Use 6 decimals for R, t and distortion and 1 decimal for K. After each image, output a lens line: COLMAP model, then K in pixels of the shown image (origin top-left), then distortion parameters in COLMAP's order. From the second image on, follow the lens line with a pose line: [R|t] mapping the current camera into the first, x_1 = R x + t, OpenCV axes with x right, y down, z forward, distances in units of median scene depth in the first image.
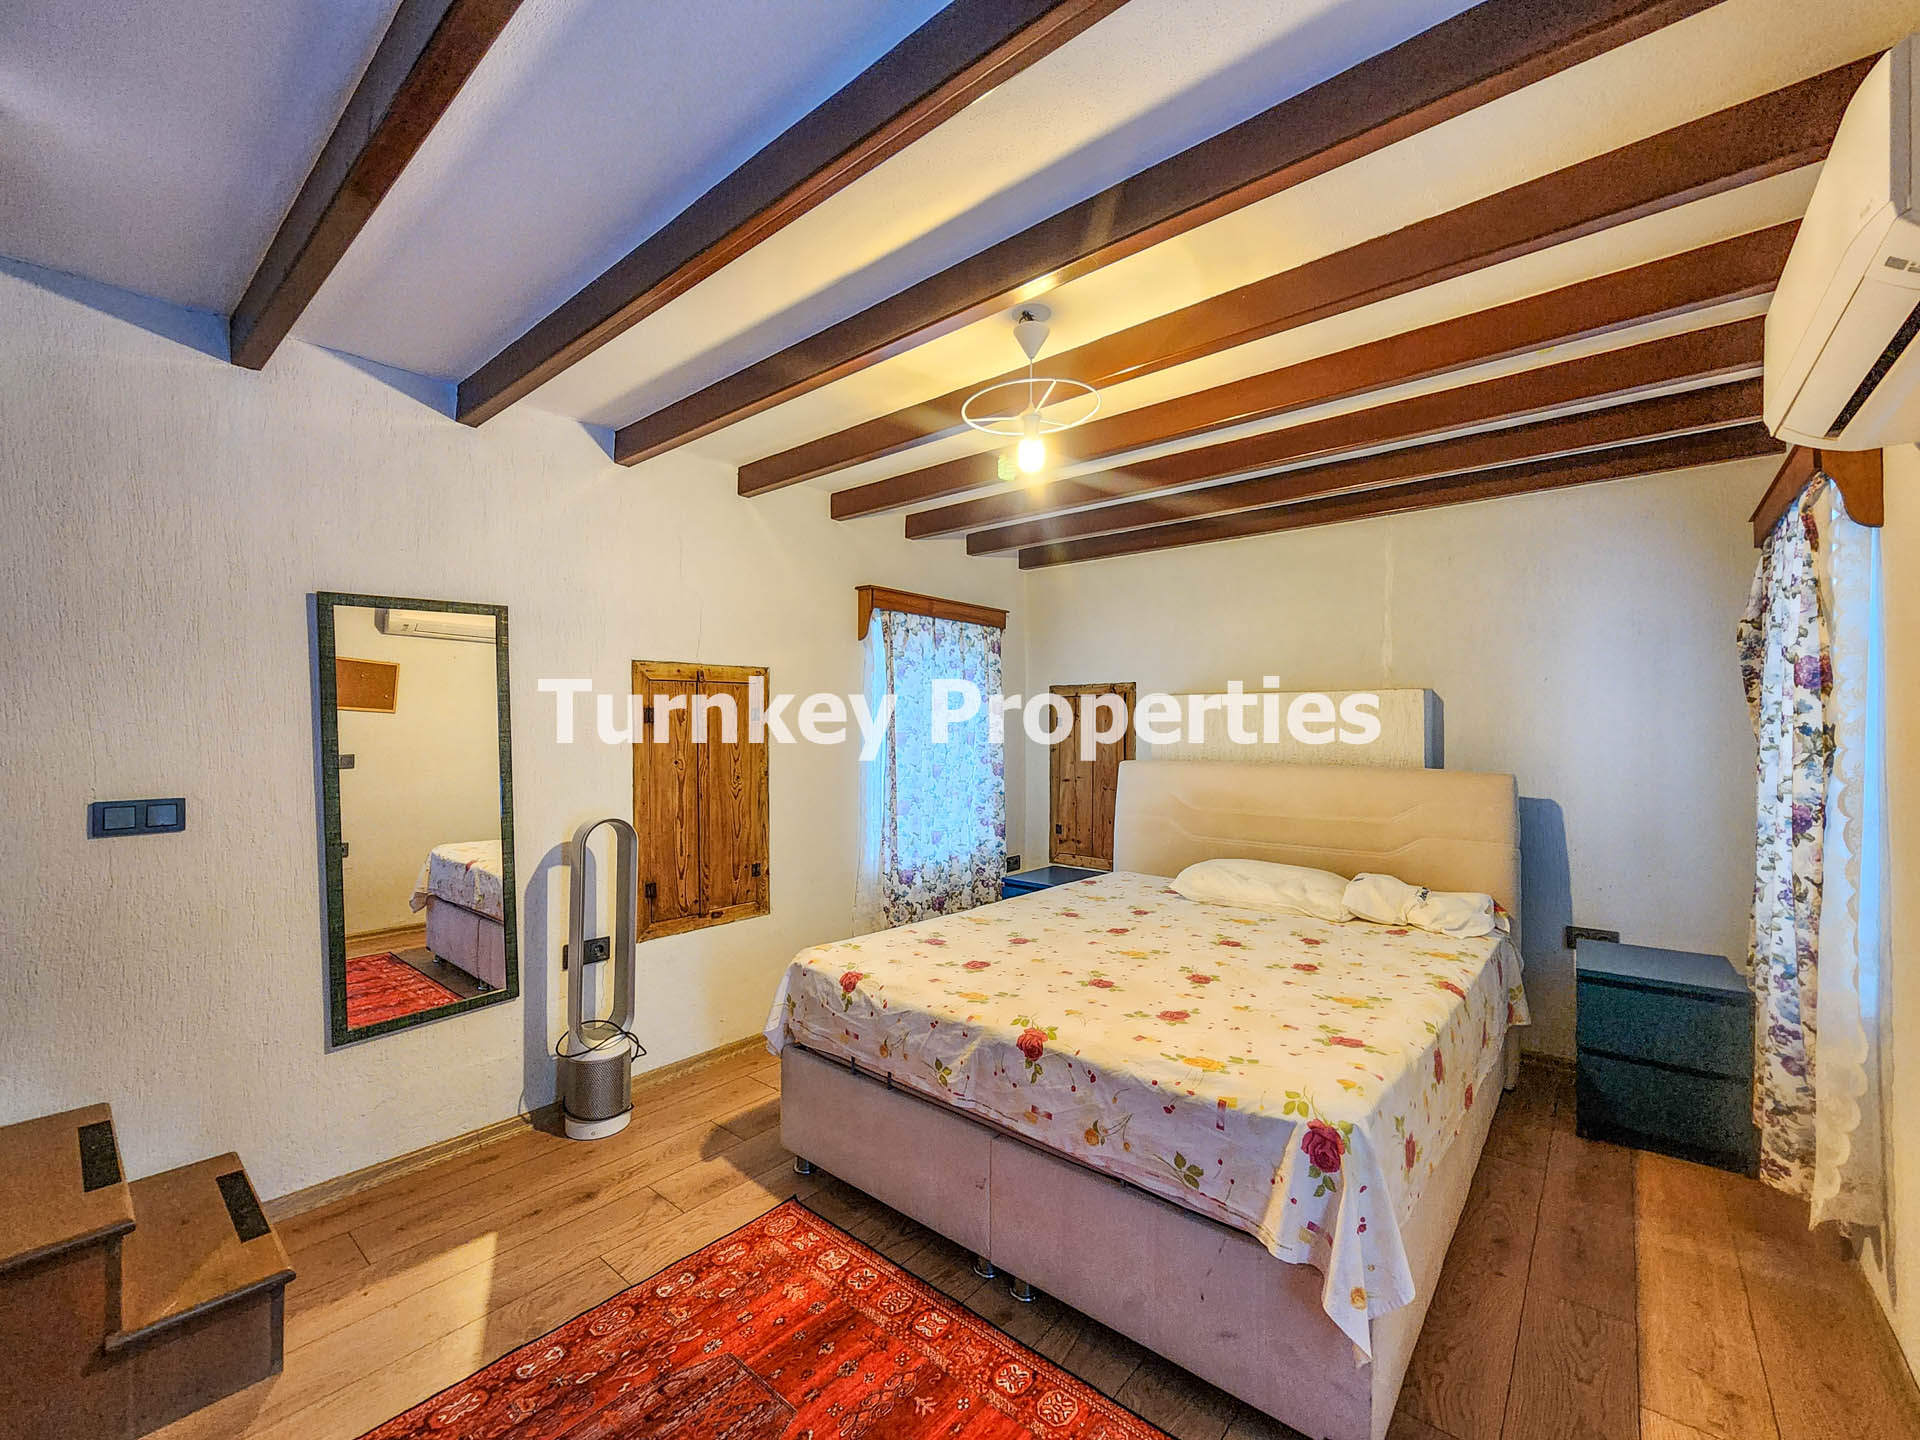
lens RADIAL K [[783.8, 0, 974.3], [0, 783.8, 720.2], [0, 0, 1]] dist [-0.000570, -0.000211]
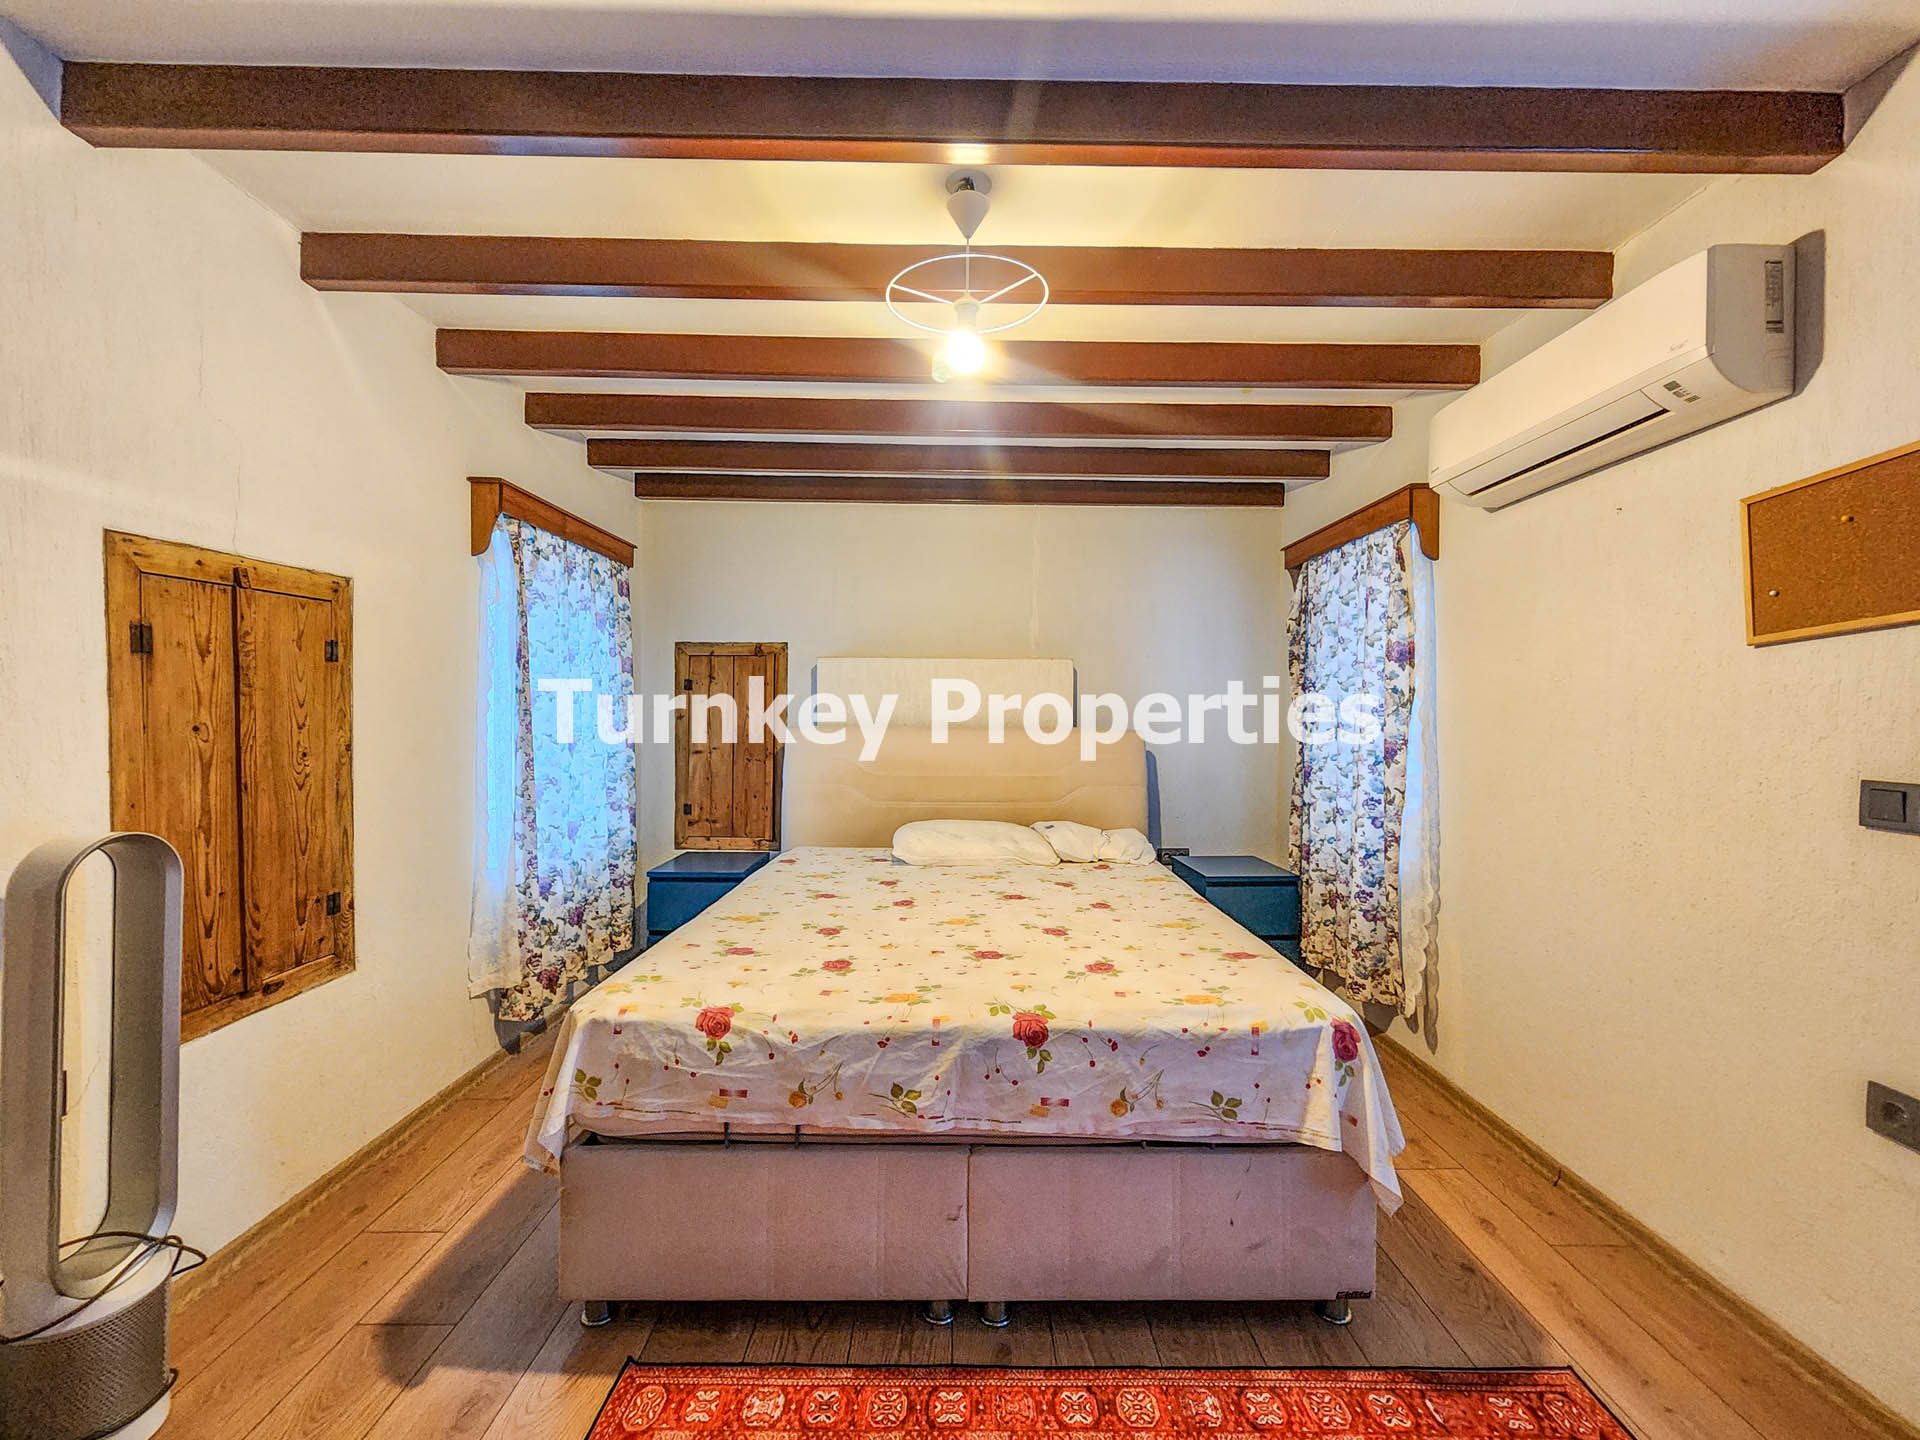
lens RADIAL K [[783.4, 0, 962.7], [0, 783.4, 723.4], [0, 0, 1]] dist [0.002080, -0.000453]
pose [[0.765547, -0.006191, 0.643351, -0.475075], [-0.012906, 0.999605, 0.024977, 0.043112], [-0.643251, -0.027424, 0.765164, 0.337204]]
